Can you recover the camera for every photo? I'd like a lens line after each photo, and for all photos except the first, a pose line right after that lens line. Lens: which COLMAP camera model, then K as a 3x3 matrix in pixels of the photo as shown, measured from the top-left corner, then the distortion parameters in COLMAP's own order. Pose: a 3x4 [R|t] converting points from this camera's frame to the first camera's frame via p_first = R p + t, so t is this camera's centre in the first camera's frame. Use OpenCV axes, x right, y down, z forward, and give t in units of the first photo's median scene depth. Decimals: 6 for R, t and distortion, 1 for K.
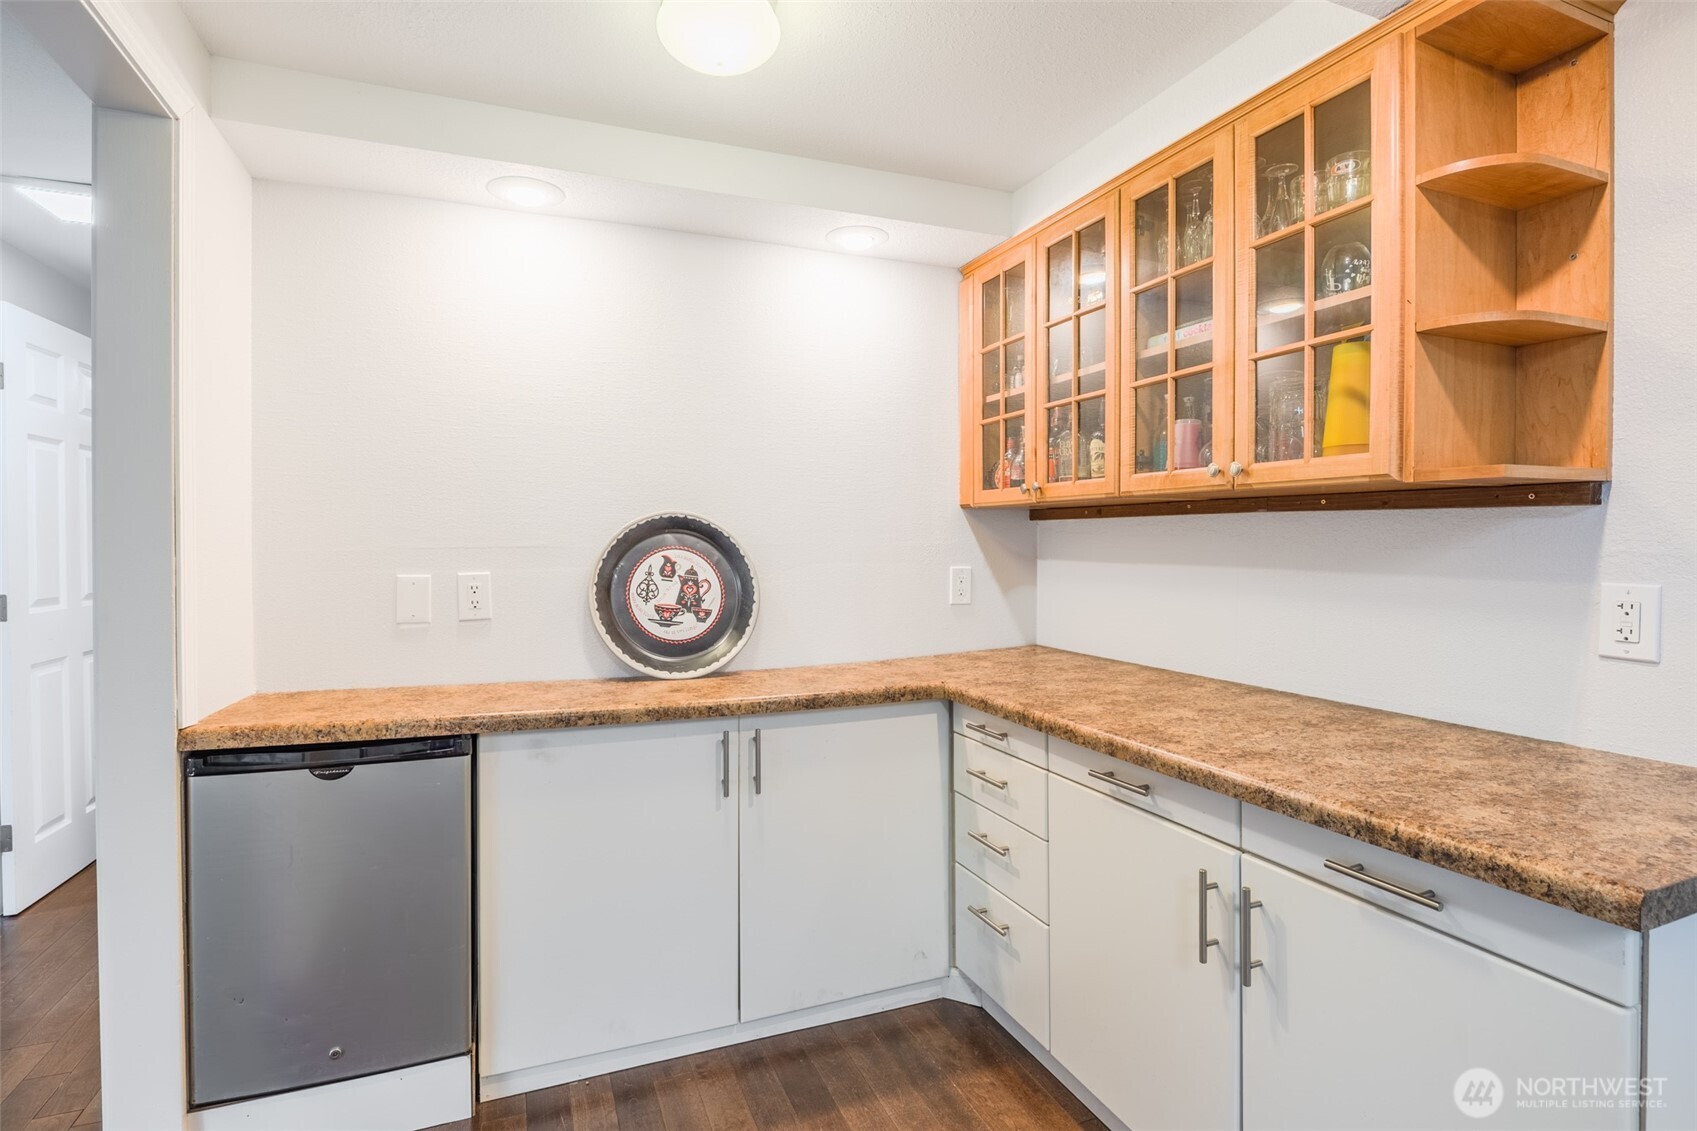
lens RADIAL K [[818.7, 0, 843.6], [0, 818.7, 559.5], [0, 0, 1]] dist [-0.007859, 0.002235]
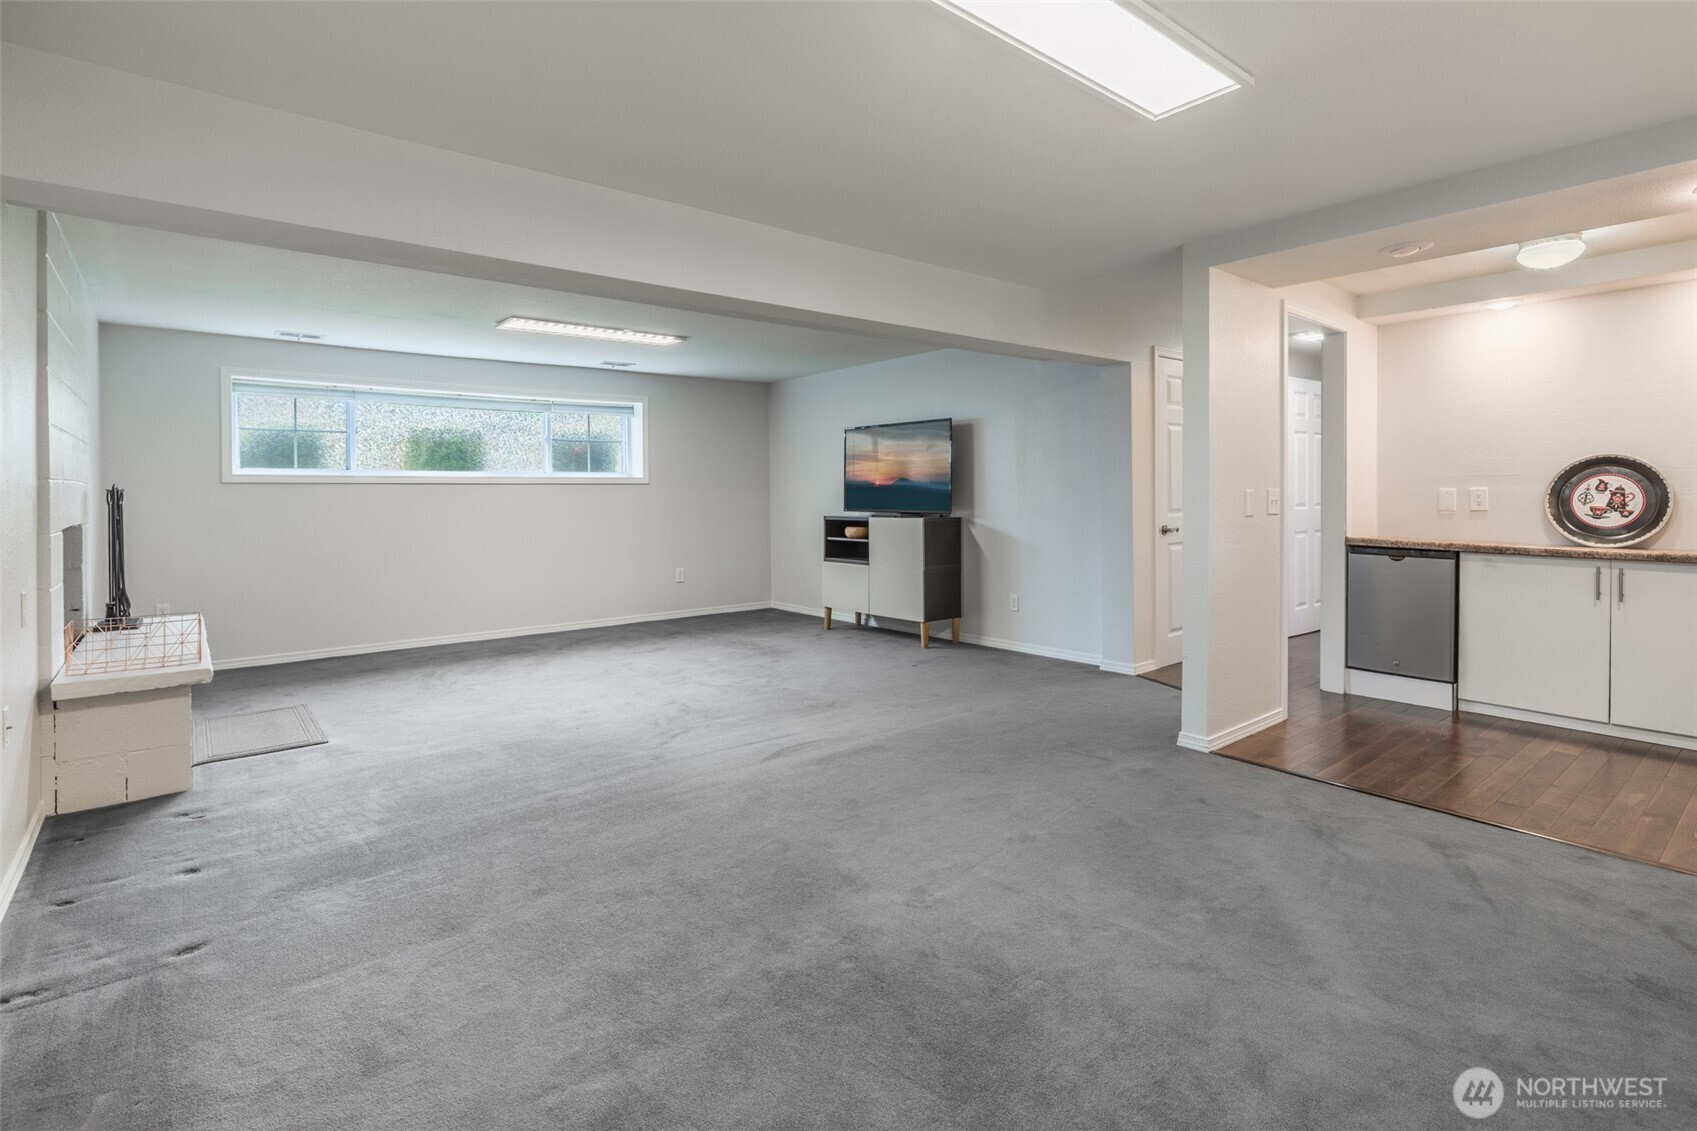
lens RADIAL K [[818.7, 0, 838.0], [0, 818.7, 499.9], [0, 0, 1]] dist [-0.007859, 0.002235]
pose [[0.295556, 0.010734, -0.955265, 0.988328], [-0.017091, 0.999836, 0.005947, 0.058732], [0.955172, 0.014569, 0.295691, -1.103384]]
